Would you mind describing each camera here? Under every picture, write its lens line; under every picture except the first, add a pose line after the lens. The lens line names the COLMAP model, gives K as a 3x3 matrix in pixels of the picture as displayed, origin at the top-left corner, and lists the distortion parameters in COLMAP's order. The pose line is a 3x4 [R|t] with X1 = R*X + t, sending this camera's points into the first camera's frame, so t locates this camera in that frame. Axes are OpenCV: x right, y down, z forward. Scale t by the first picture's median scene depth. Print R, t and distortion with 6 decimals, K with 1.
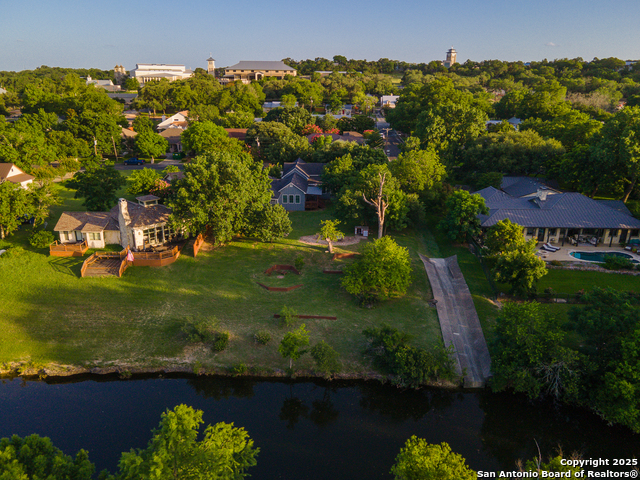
lens RADIAL K [[469.7, 0, 320.0], [0, 469.7, 240.0], [0, 0, 1]] dist [-0.007819, 0.037015]
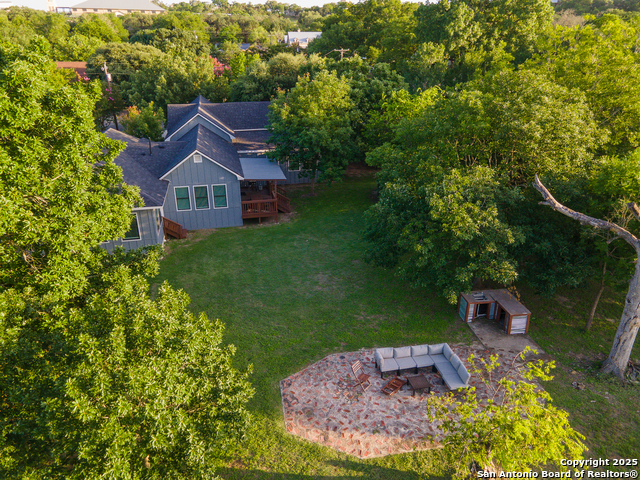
lens RADIAL K [[456.3, 0, 322.5], [0, 456.3, 243.1], [0, 0, 1]] dist [0.003704, 0.062683]
pose [[0.969397, -0.109728, 0.219613, -0.040904], [0.090157, 0.991167, 0.097266, -0.061725], [-0.228345, -0.074489, 0.970726, 0.503052]]
